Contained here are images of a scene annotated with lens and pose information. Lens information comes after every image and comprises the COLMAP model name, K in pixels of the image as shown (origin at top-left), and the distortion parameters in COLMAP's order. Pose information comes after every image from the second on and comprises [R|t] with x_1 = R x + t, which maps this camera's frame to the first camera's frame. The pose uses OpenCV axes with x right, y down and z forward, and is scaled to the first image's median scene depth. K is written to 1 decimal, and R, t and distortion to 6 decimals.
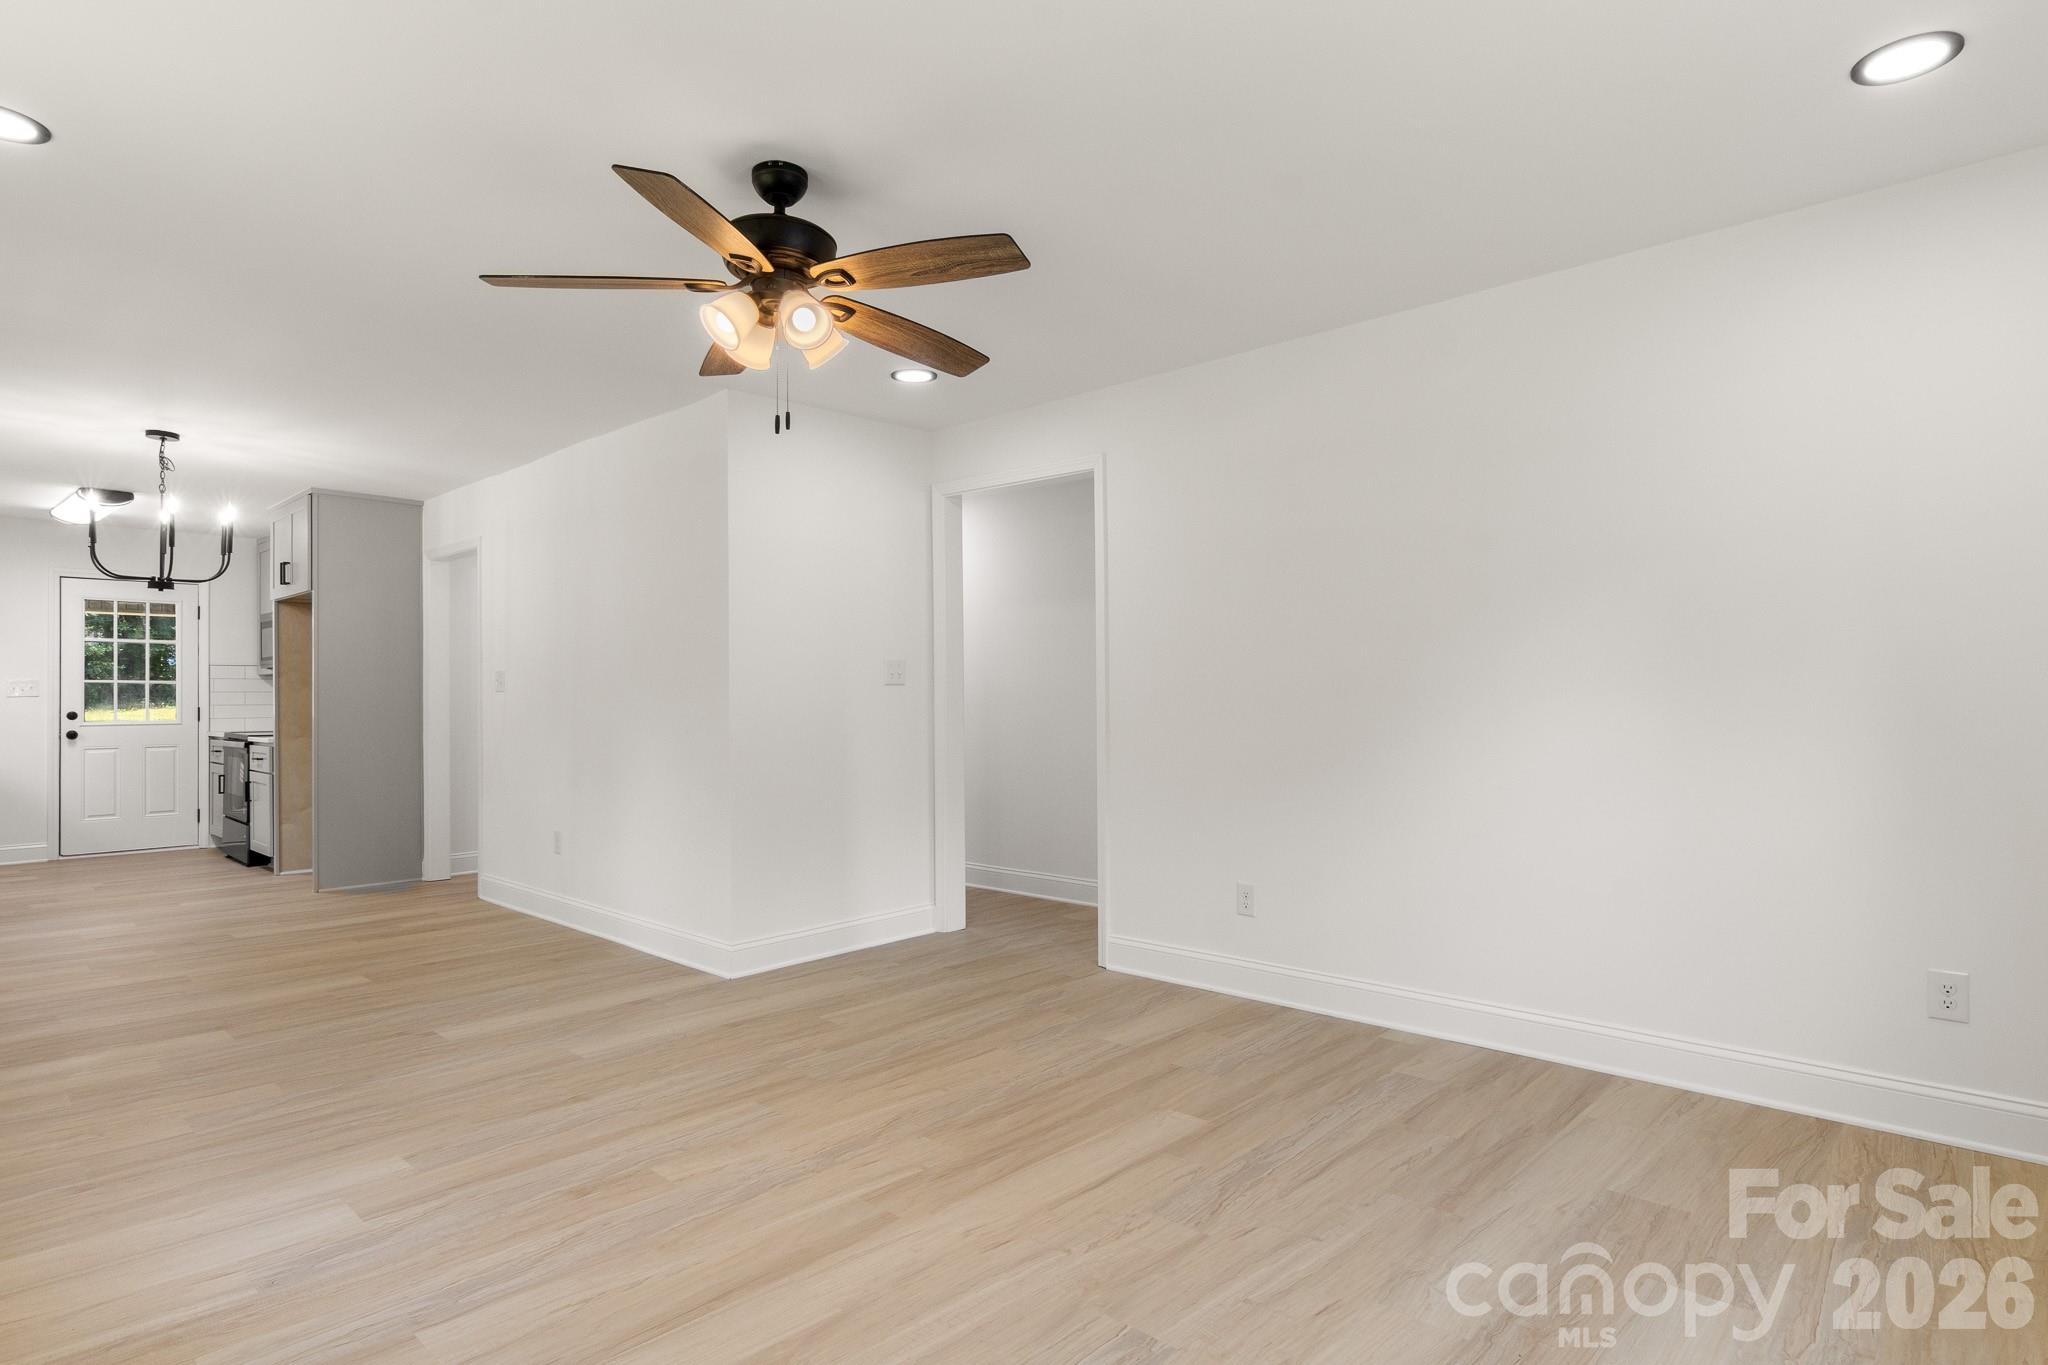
lens RADIAL K [[1111.2, 0, 1021.3], [0, 1111.2, 689.9], [0, 0, 1]] dist [-0.004342, -0.001191]
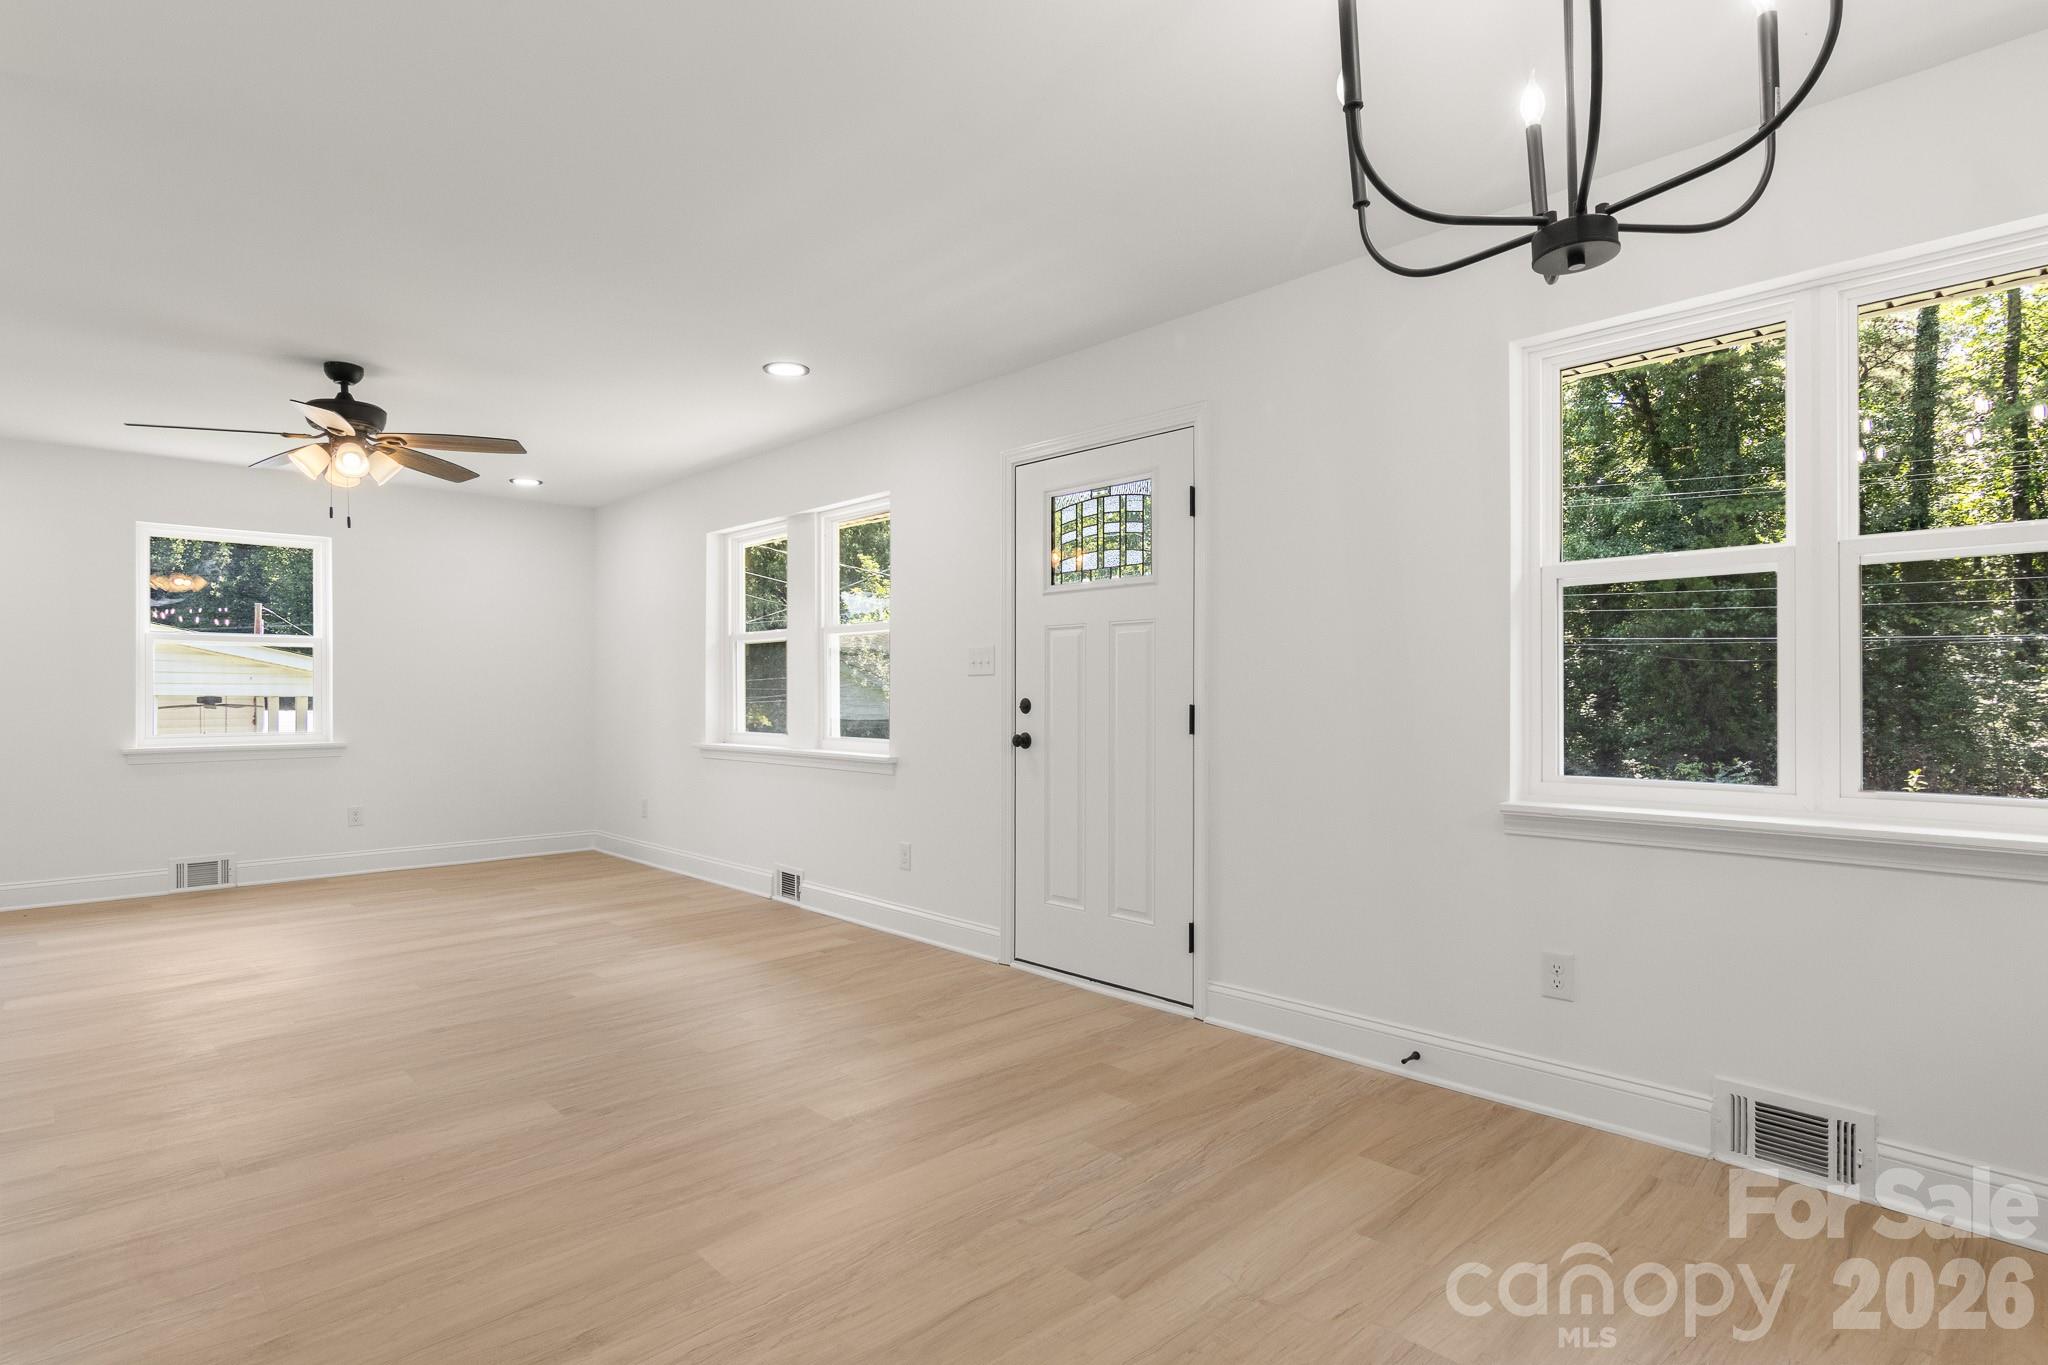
lens RADIAL K [[1045.4, 0, 1029.1], [0, 1045.4, 686.2], [0, 0, 1]] dist [0.000507, 0.001435]
pose [[-0.998970, 0.009025, 0.044461, -1.066912], [0.008158, 0.999774, -0.019644, 0.029713], [-0.044628, -0.019261, -0.998818, 2.063960]]
